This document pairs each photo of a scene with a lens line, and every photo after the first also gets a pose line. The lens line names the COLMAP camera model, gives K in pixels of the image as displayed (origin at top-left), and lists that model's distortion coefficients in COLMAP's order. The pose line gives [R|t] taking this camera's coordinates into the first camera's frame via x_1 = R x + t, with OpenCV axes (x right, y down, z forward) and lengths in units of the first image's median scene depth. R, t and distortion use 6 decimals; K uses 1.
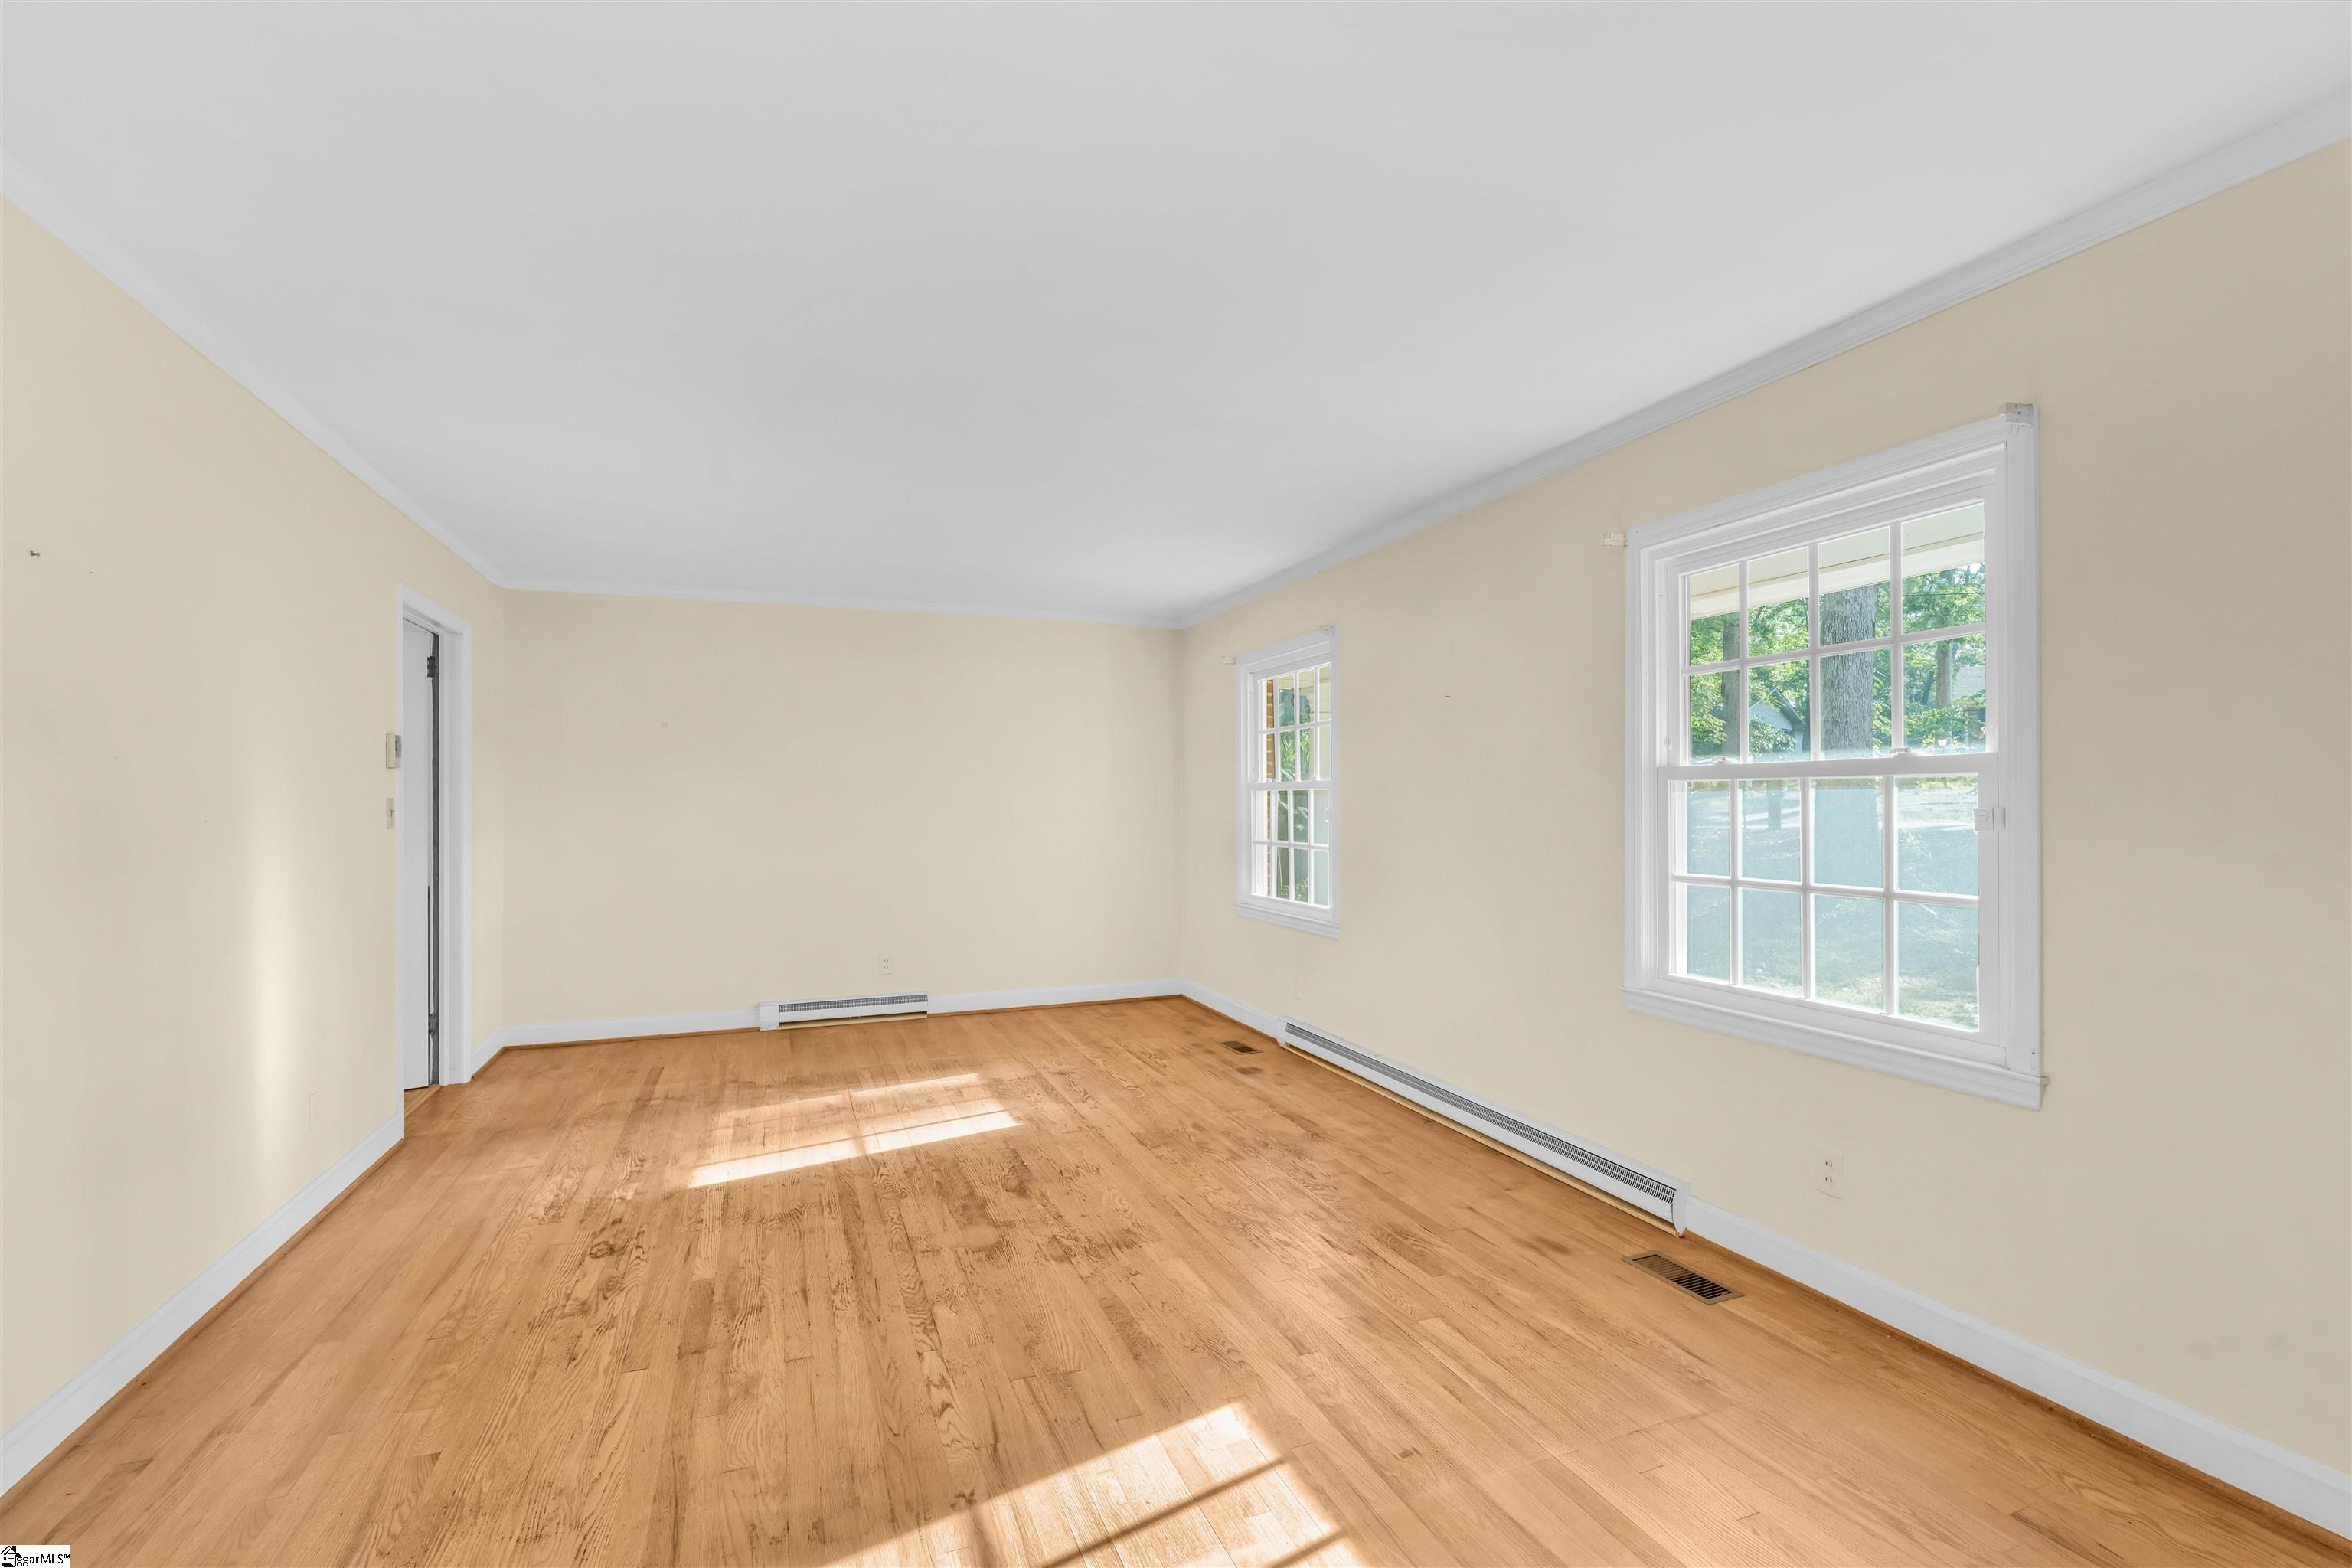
lens RADIAL K [[1019.6, 0, 1172.7], [0, 1019.6, 794.3], [0, 0, 1]] dist [-0.002122, 0.000247]
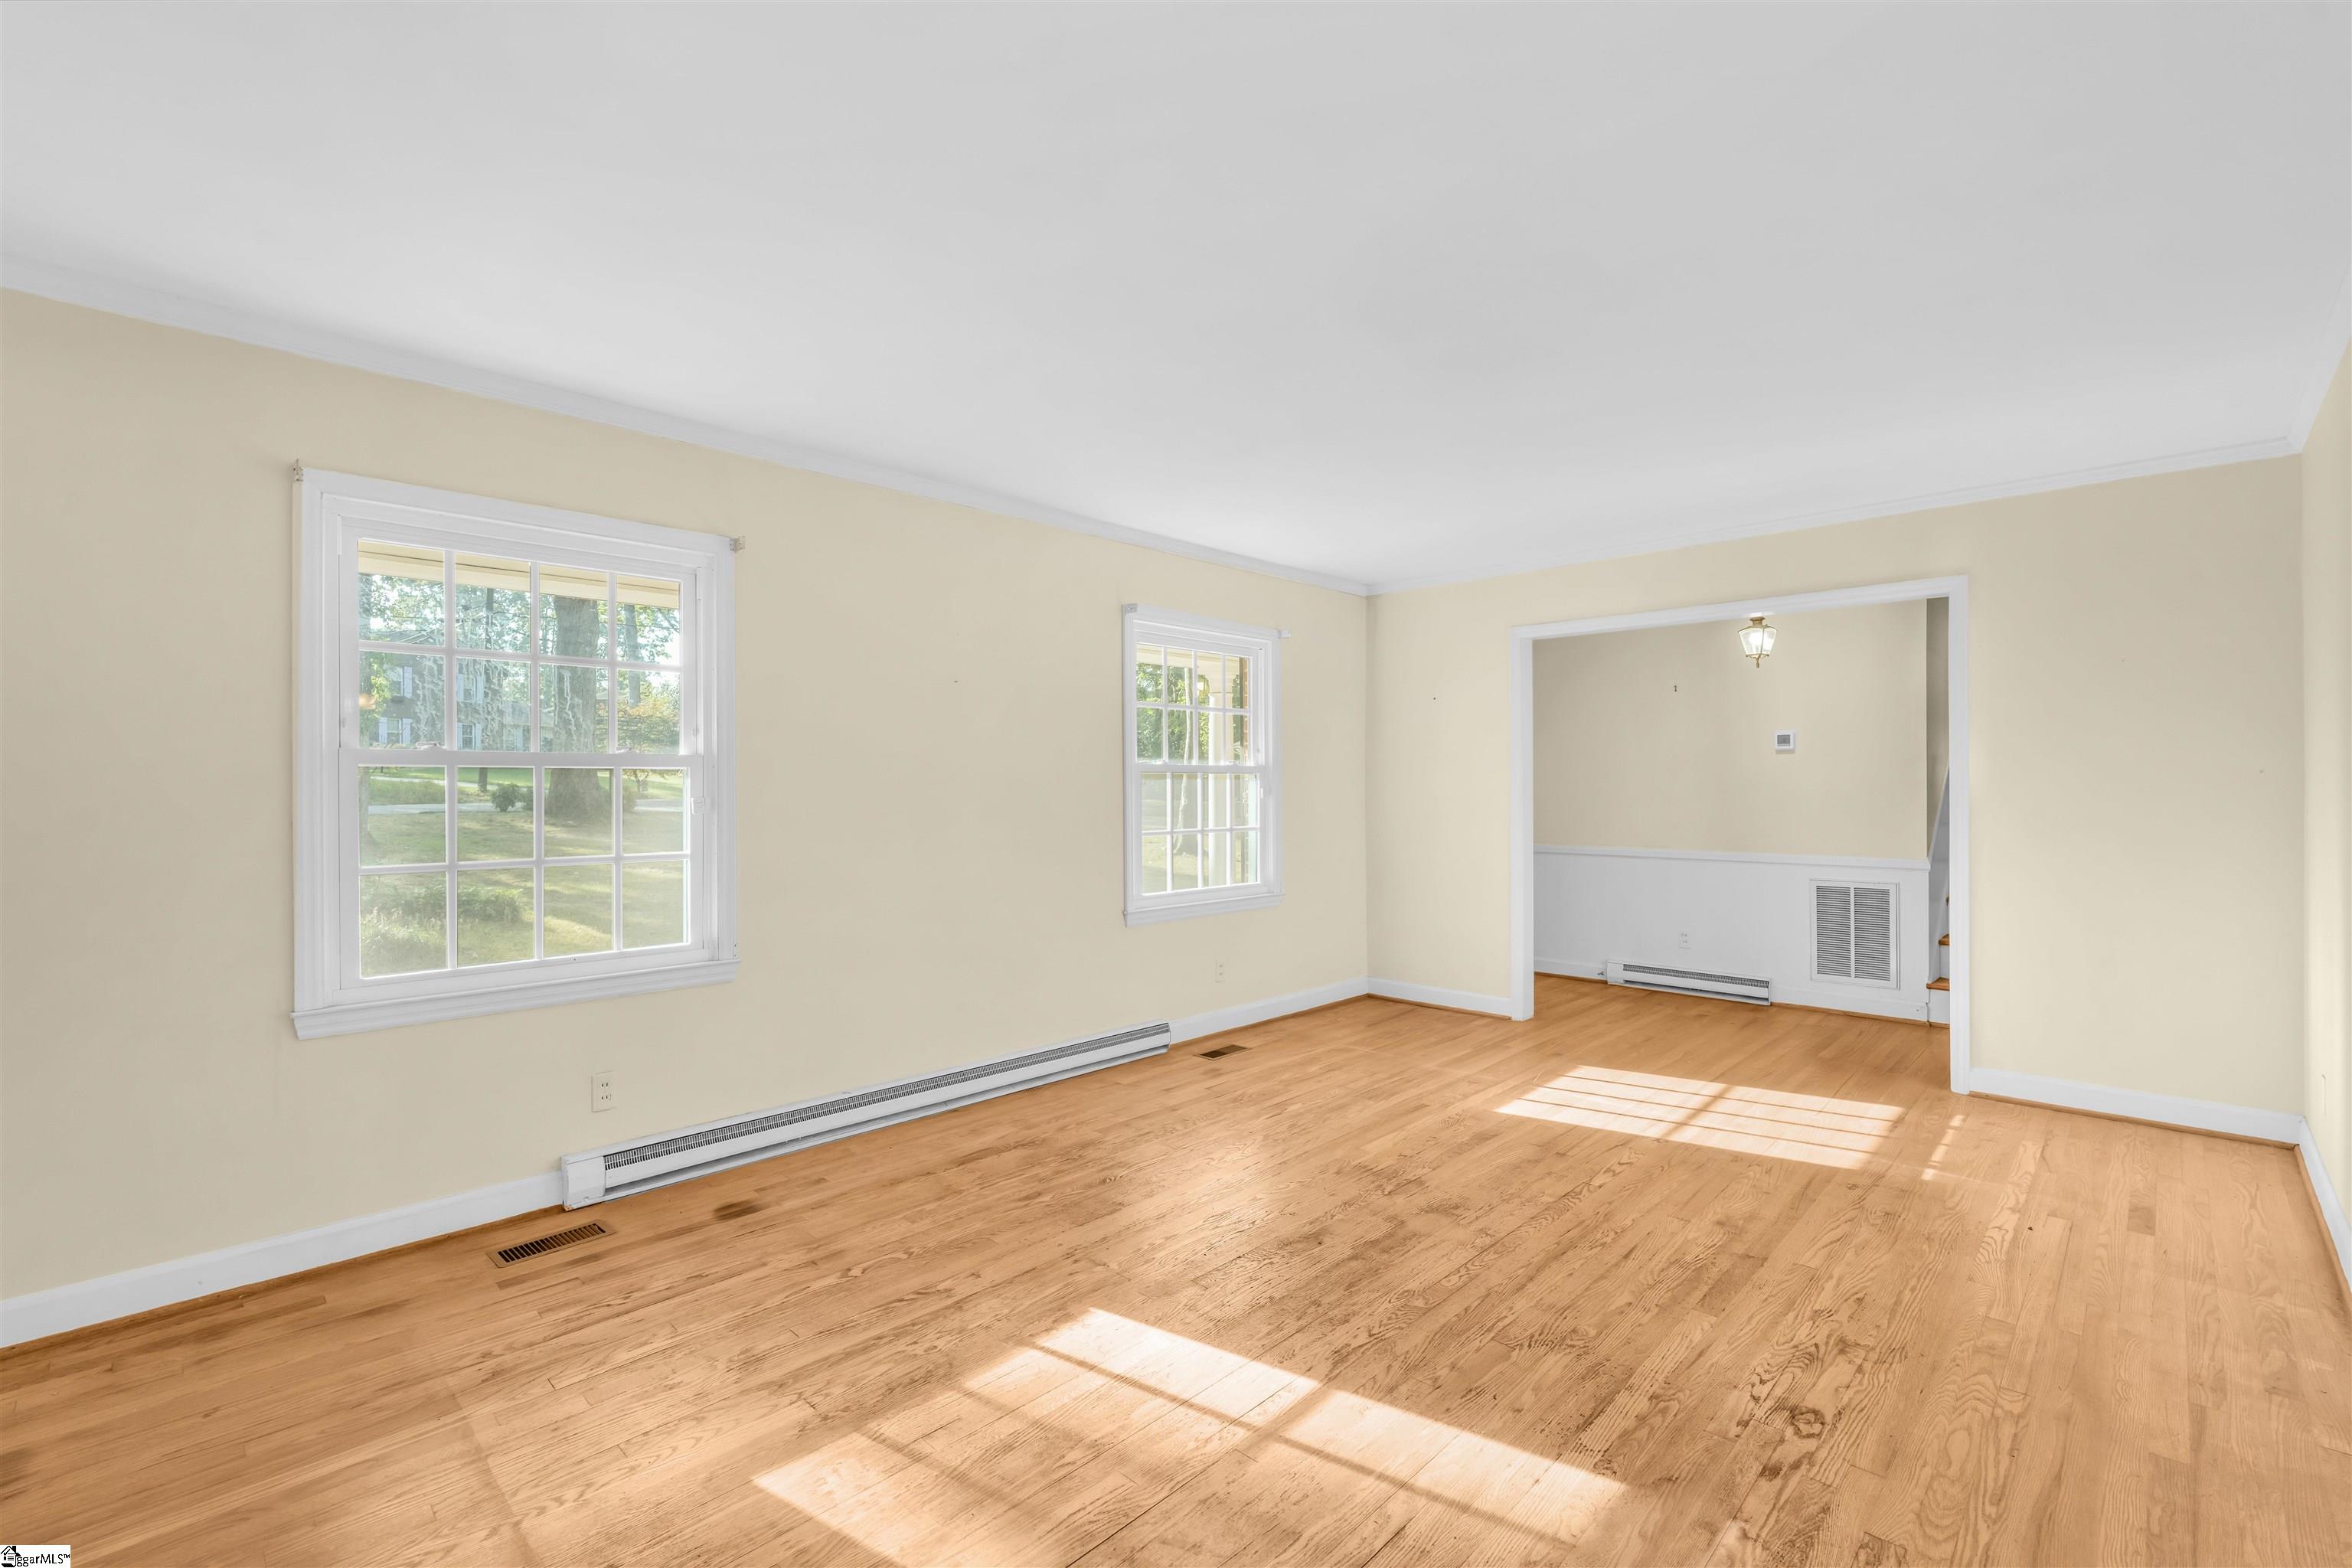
lens RADIAL K [[1019.6, 0, 1178.2], [0, 1019.6, 784.3], [0, 0, 1]] dist [-0.002122, 0.000247]
pose [[-0.411724, 0.006969, 0.911282, -0.929057], [-0.003912, 0.999948, -0.009415, 0.017935], [-0.911300, -0.007442, -0.411675, 1.530101]]
